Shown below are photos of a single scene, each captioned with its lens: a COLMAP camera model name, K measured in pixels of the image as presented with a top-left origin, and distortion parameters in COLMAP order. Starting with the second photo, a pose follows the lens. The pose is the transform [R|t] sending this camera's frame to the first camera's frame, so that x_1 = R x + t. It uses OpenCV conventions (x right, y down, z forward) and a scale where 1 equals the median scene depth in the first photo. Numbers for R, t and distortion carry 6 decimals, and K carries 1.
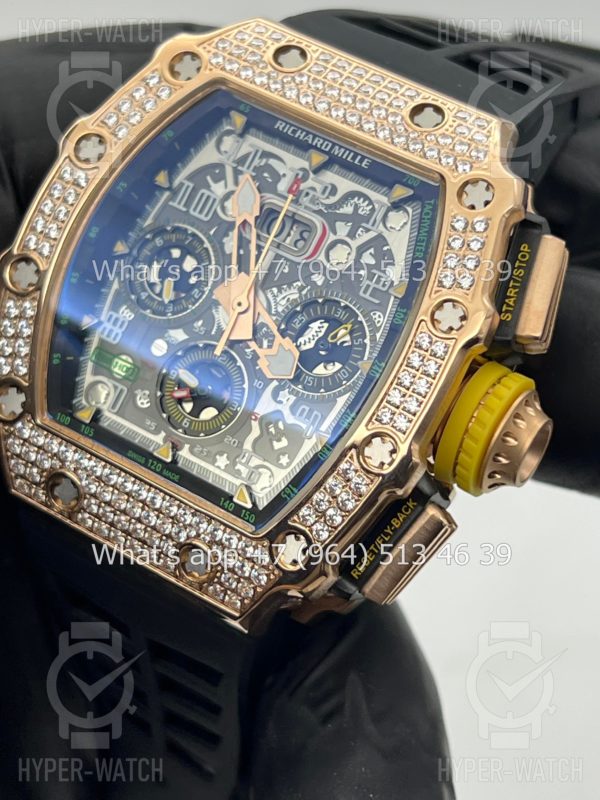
lens RADIAL K [[1933.7, 0, 300.0], [0, 1933.7, 400.0], [0, 0, 1]] dist [0.149687, 0.191209]
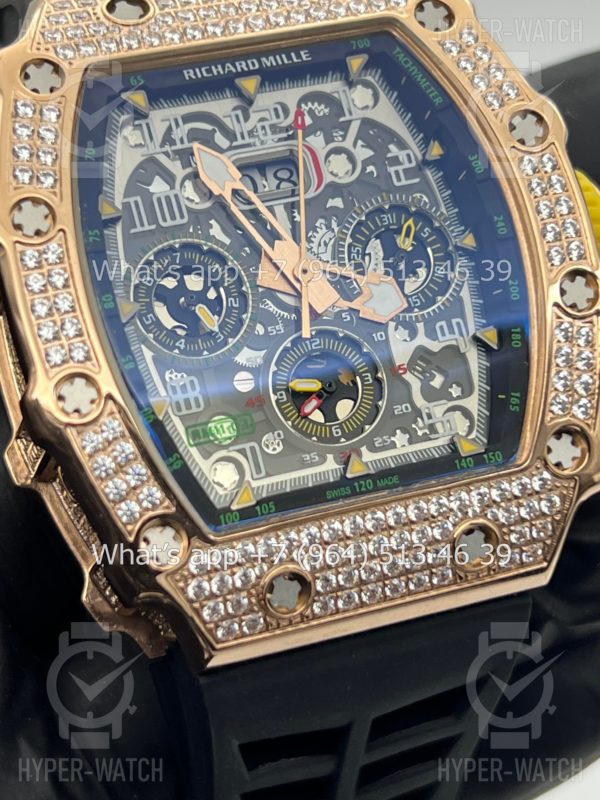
lens RADIAL K [[1933.7, 0, 300.0], [0, 1933.7, 400.0], [0, 0, 1]] dist [0.149687, 0.191209]
pose [[0.608995, -0.537994, 0.582827, -0.529209], [0.580391, 0.803092, 0.134867, -0.115656], [-0.540622, 0.256134, 0.801326, 0.363463]]
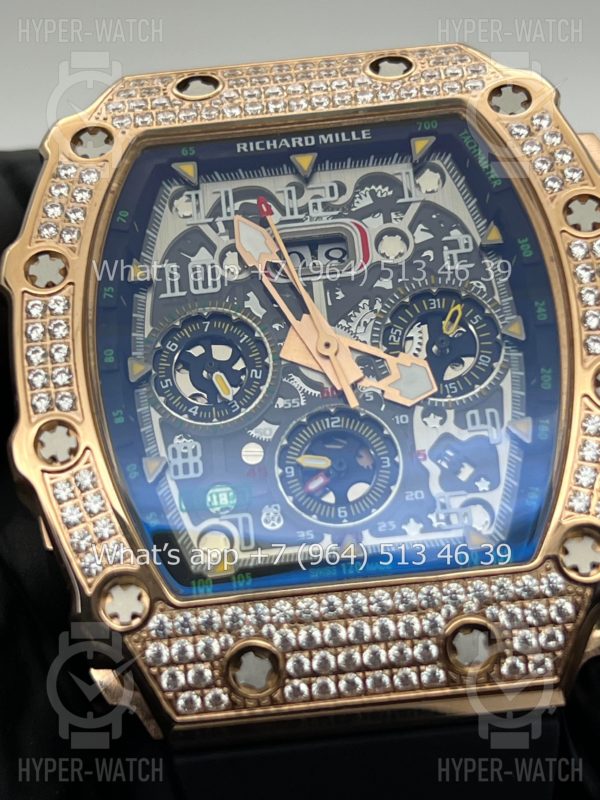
lens RADIAL K [[1995.7, 0, 300.0], [0, 1995.7, 400.0], [0, 0, 1]] dist [0.175949, -0.215079]
pose [[0.801766, -0.412889, 0.432080, -0.394346], [0.512963, 0.846410, -0.143036, 0.078178], [-0.306659, 0.336323, 0.890420, 0.290986]]
